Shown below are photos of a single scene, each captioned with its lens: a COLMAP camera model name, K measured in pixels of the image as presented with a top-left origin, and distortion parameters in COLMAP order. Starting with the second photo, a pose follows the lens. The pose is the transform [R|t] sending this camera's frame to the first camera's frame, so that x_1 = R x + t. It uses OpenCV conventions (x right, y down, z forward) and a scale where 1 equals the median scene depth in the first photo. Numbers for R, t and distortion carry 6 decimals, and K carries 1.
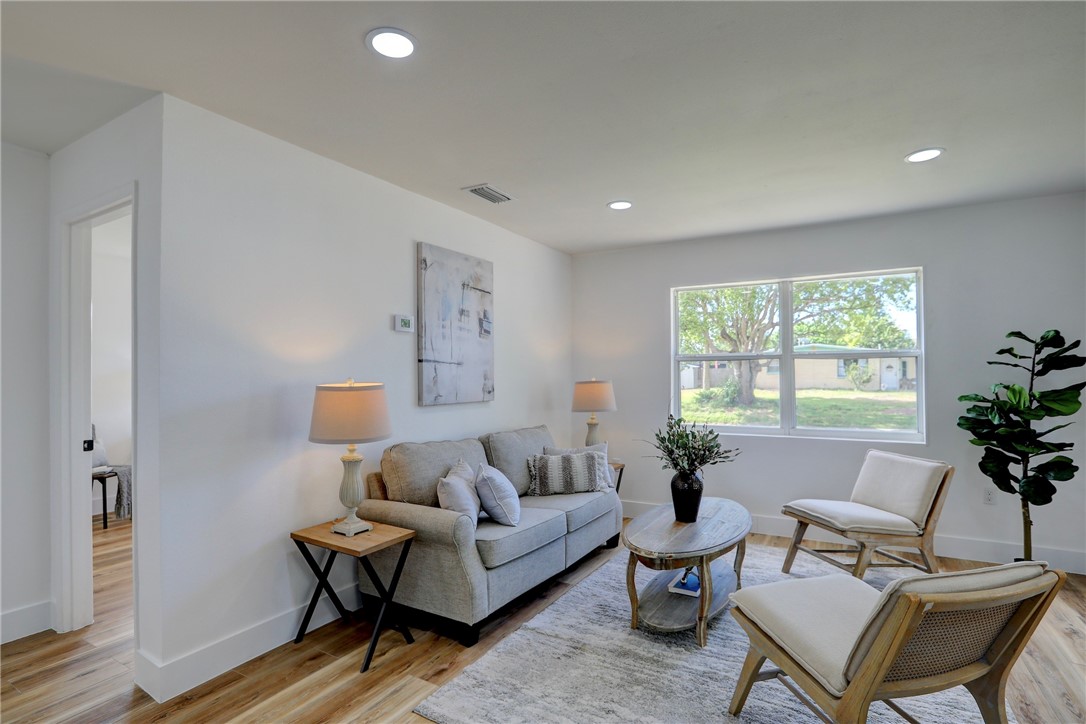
lens RADIAL K [[555.9, 0, 543.0], [0, 555.9, 362.0], [0, 0, 1]] dist [0.000557, 0.000107]
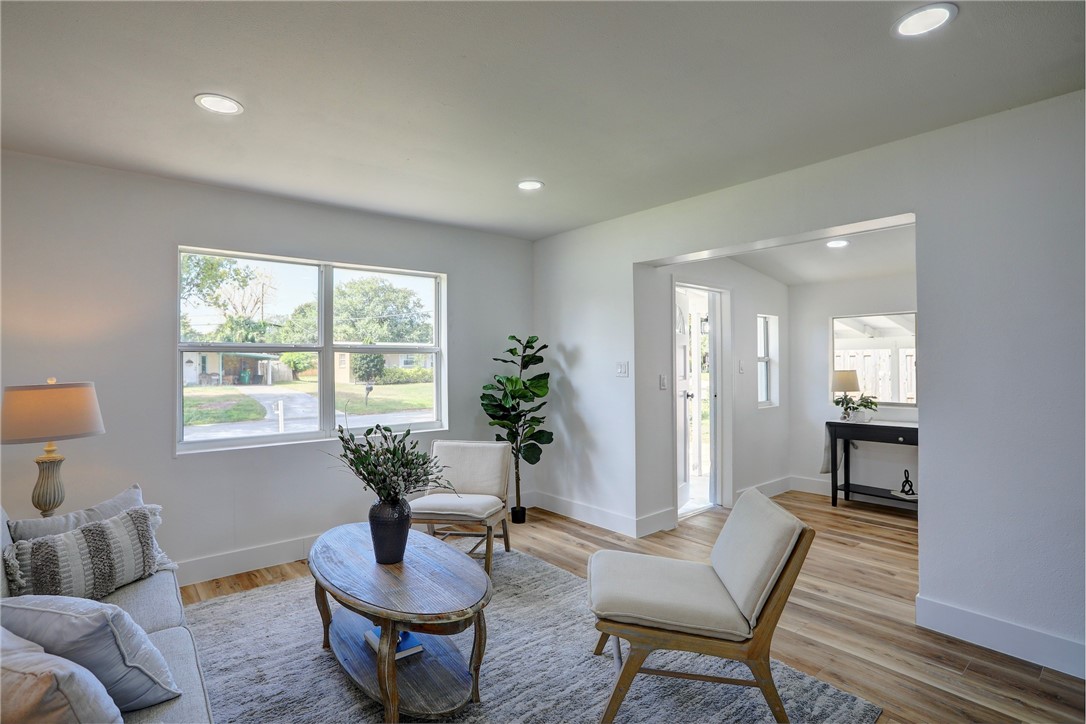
lens RADIAL K [[541.8, 0, 543.0], [0, 541.8, 362.0], [0, 0, 1]] dist [-0.001786, -0.000181]
pose [[0.360570, 0.006396, 0.932710, -0.319354], [-0.014681, 0.999892, -0.001181, 0.007510], [-0.932617, -0.013267, 0.360625, 0.469422]]
